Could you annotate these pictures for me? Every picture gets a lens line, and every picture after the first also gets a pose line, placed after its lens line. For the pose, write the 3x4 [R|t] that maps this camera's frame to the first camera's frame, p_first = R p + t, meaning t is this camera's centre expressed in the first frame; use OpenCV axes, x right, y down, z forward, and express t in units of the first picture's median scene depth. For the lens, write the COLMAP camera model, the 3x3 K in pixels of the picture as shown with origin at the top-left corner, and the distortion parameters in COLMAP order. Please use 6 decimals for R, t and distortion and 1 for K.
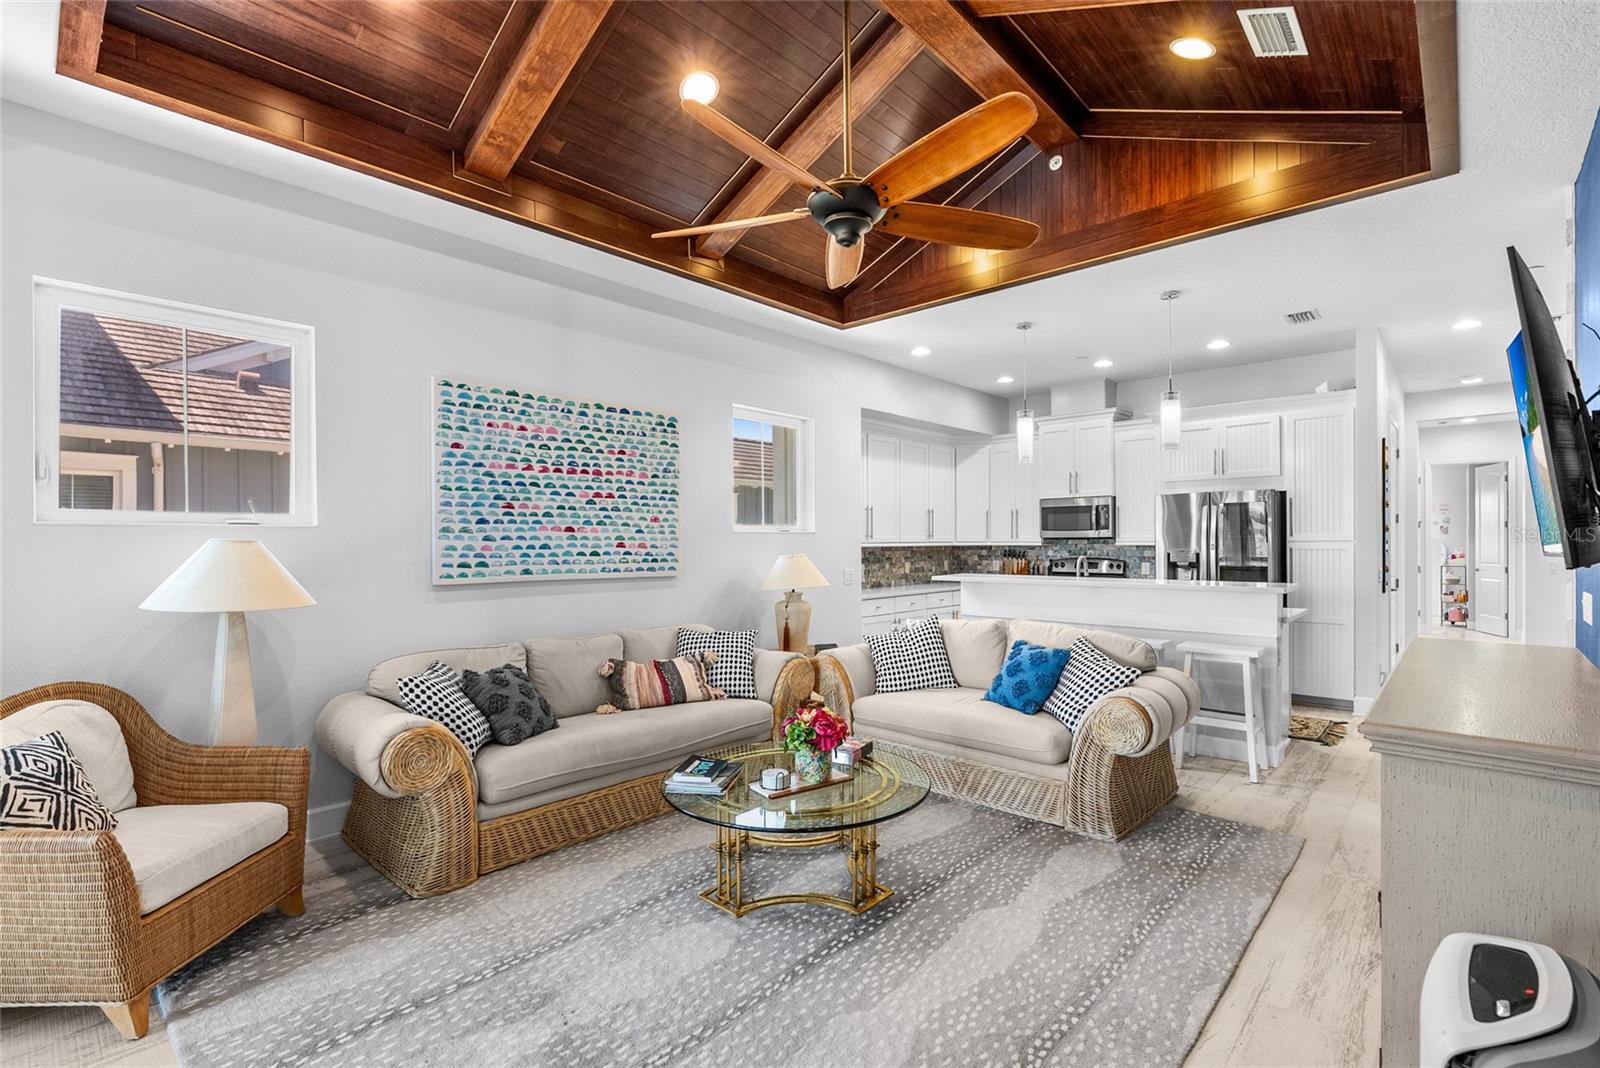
lens RADIAL K [[725.7, 0, 800.4], [0, 725.7, 546.1], [0, 0, 1]] dist [-0.007251, 0.002996]
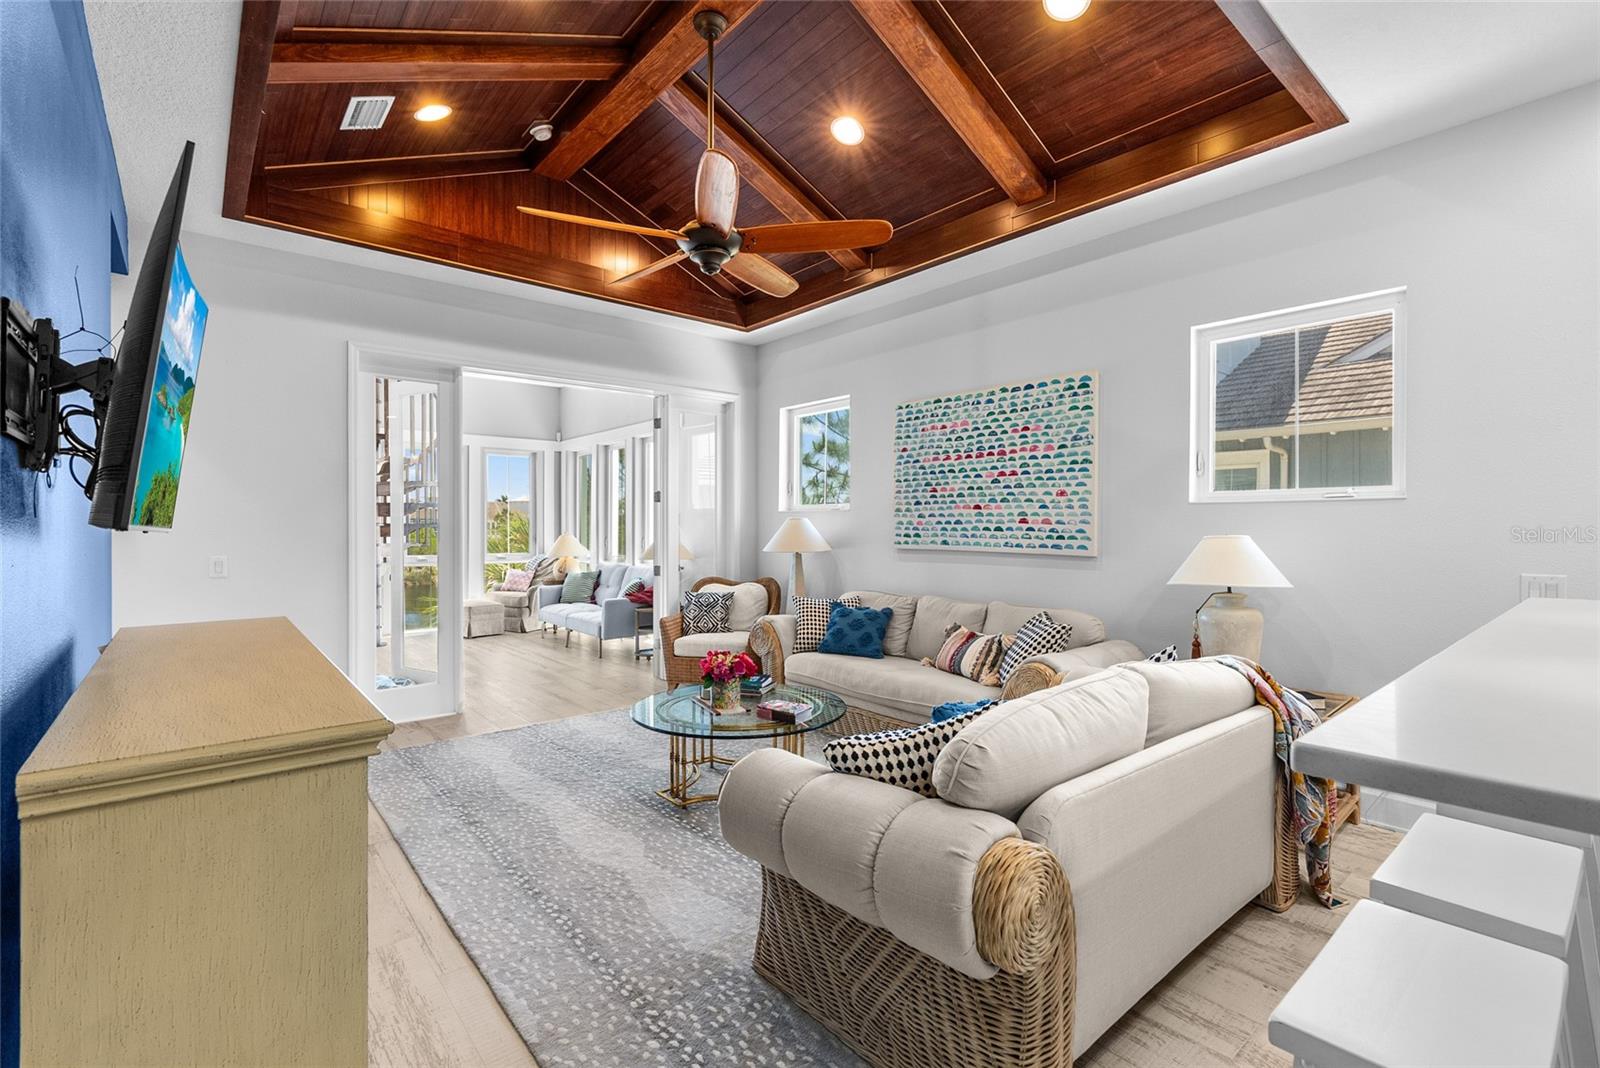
lens RADIAL K [[725.7, 0, 800.6], [0, 725.7, 524.2], [0, 0, 1]] dist [-0.007251, 0.002996]
pose [[-0.124164, 0.001123, -0.992261, 0.741676], [-0.005384, 0.999984, 0.001806, 0.002864], [0.992247, 0.005567, -0.124156, 0.767894]]
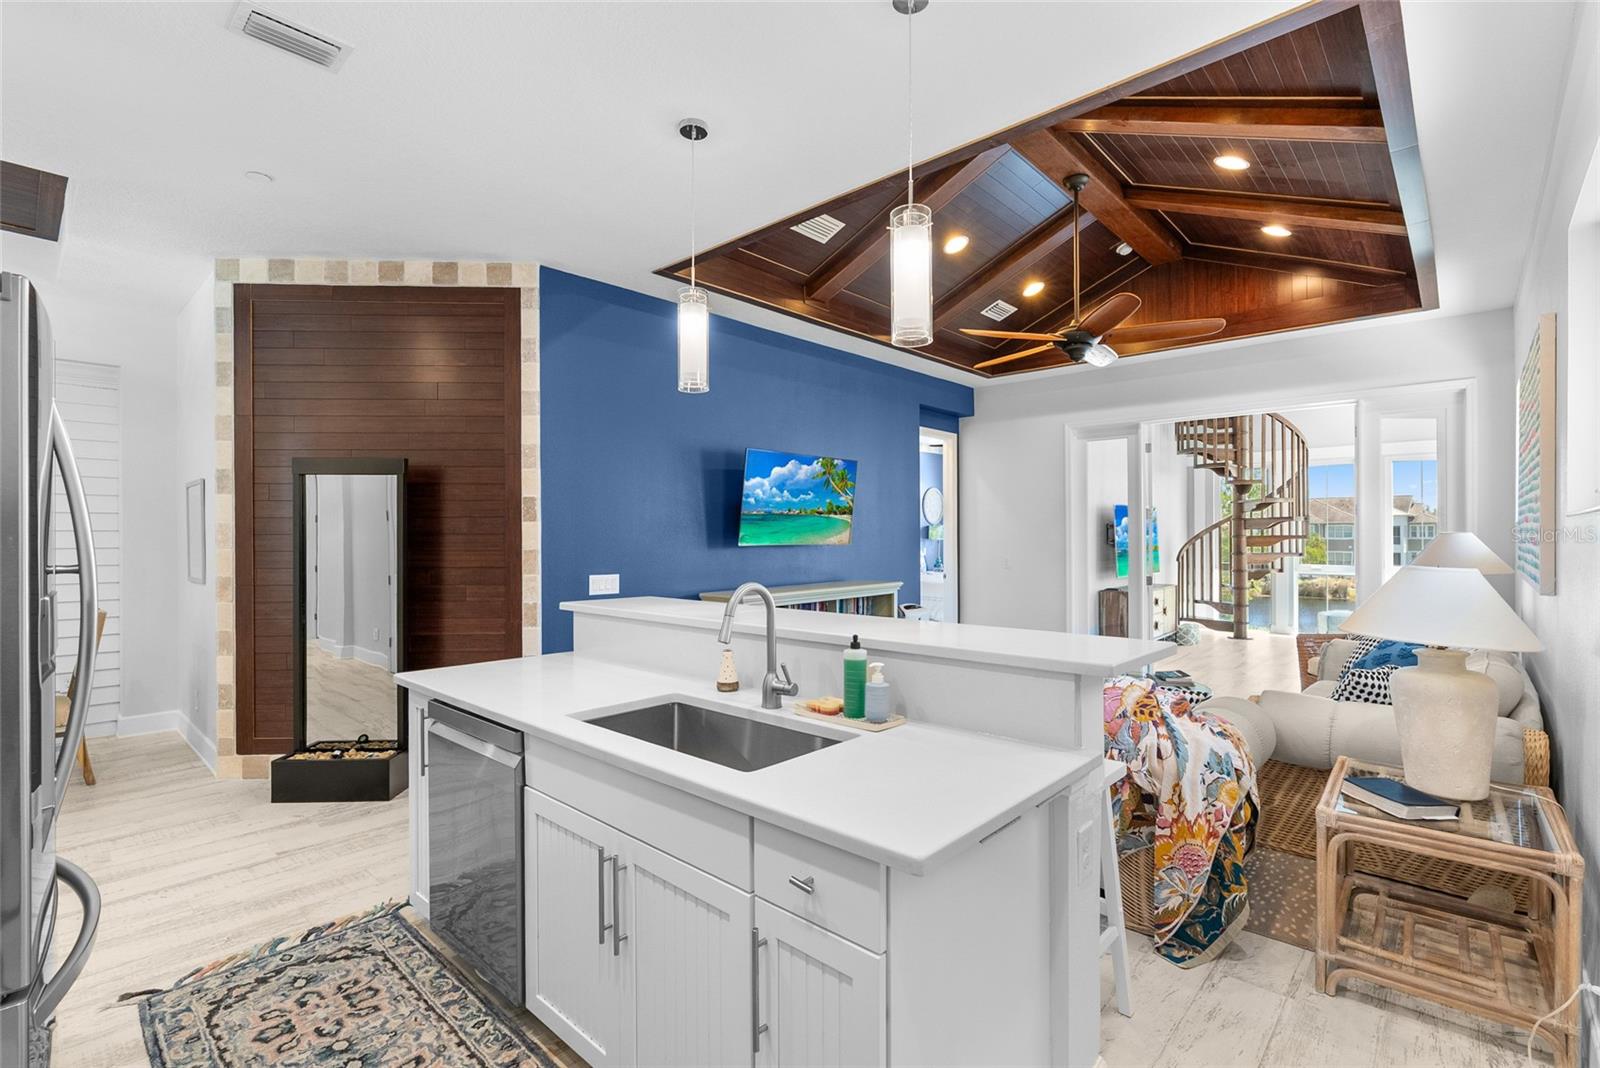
lens RADIAL K [[725.7, 0, 797.5], [0, 725.7, 535.5], [0, 0, 1]] dist [-0.007251, 0.002996]
pose [[-0.999961, 0.008649, -0.001572, 0.430579], [0.008640, 0.999945, 0.005989, -0.013670], [0.001624, 0.005975, -0.999981, 1.576270]]
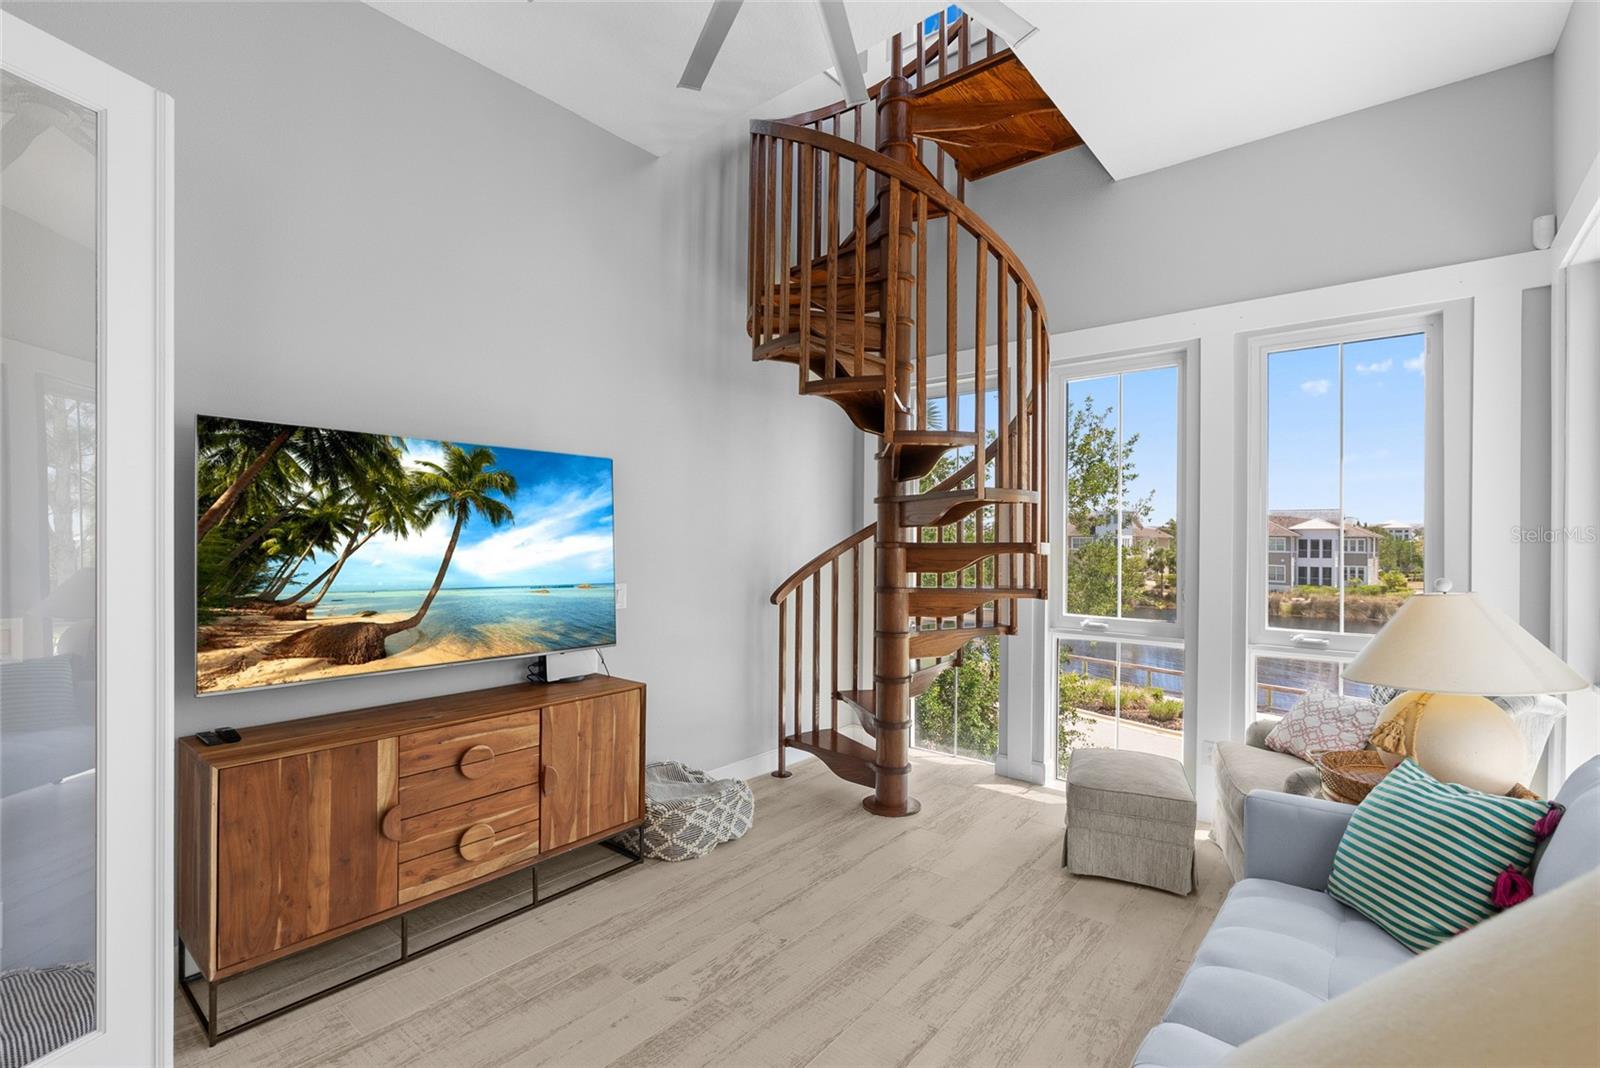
lens RADIAL K [[725.7, 0, 789.8], [0, 725.7, 534.5], [0, 0, 1]] dist [-0.007251, 0.002996]
pose [[-0.998645, -0.003263, -0.051937, -0.646575], [-0.002893, 0.999970, -0.007192, 0.006060], [0.051959, -0.007032, -0.998624, 0.349418]]
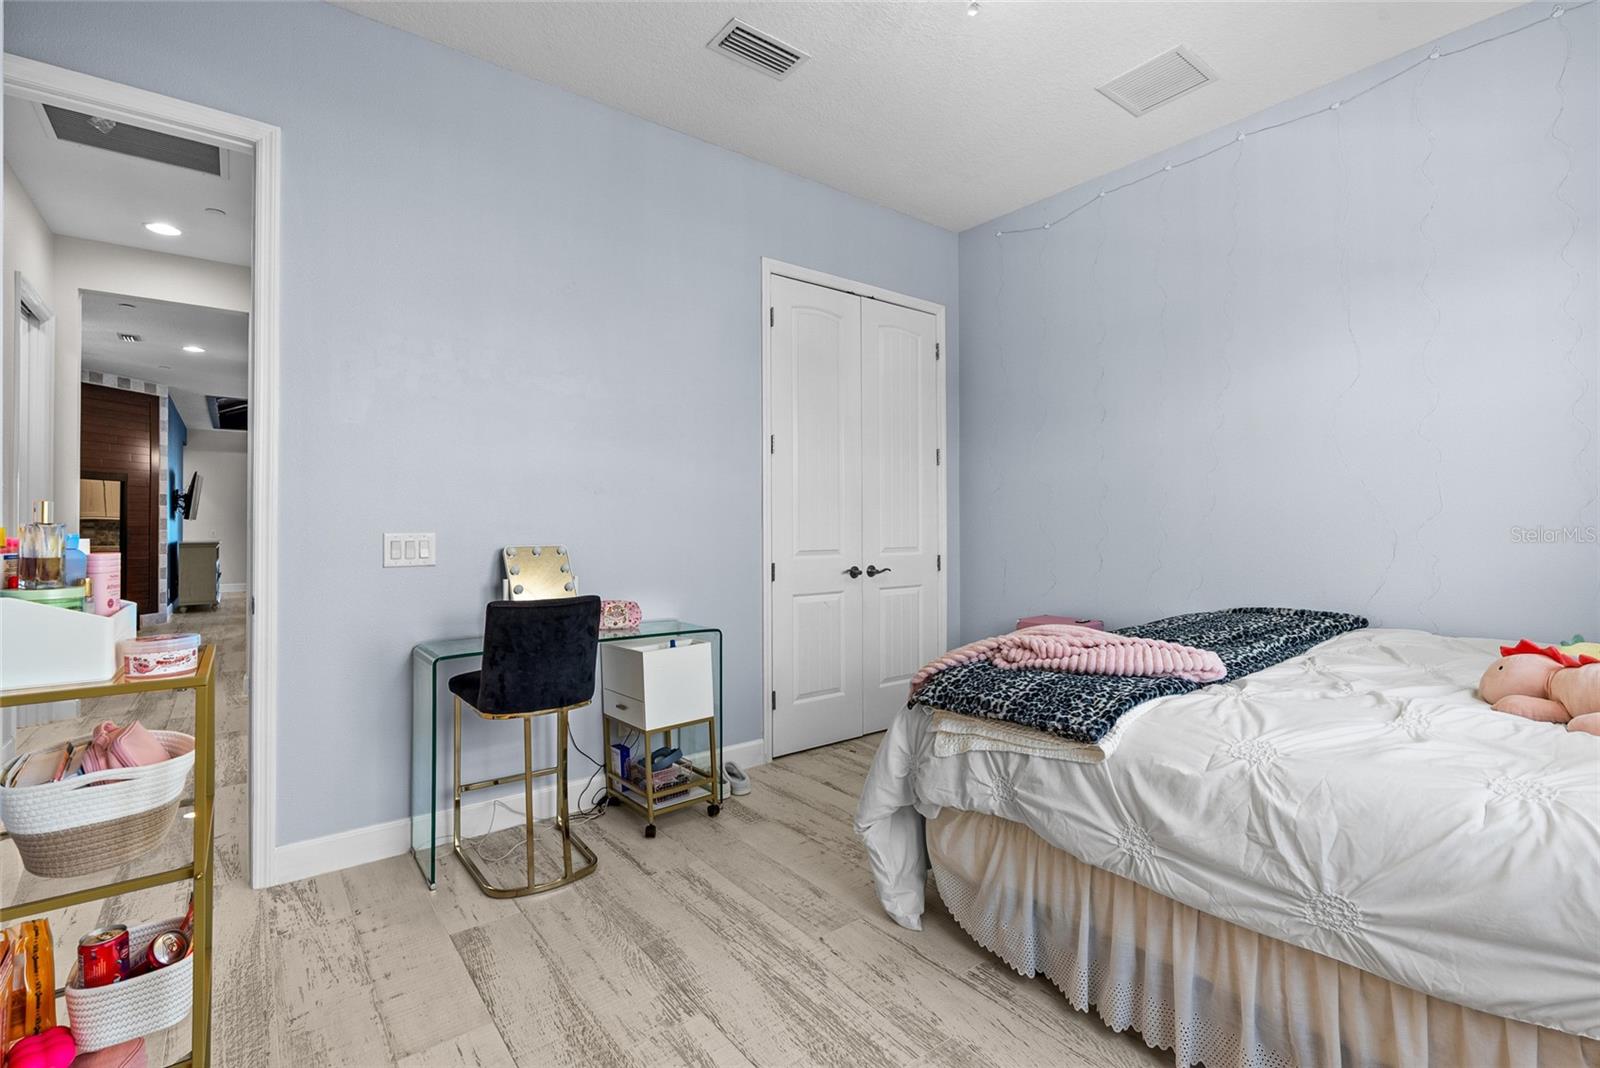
lens RADIAL K [[725.7, 0, 796.5], [0, 725.7, 511.6], [0, 0, 1]] dist [-0.007251, 0.002996]
pose [[-0.169714, -0.010246, -0.985440, 2.325246], [0.002227, 0.999939, -0.010781, 0.011869], [0.985491, -0.004024, -0.169680, 2.640617]]
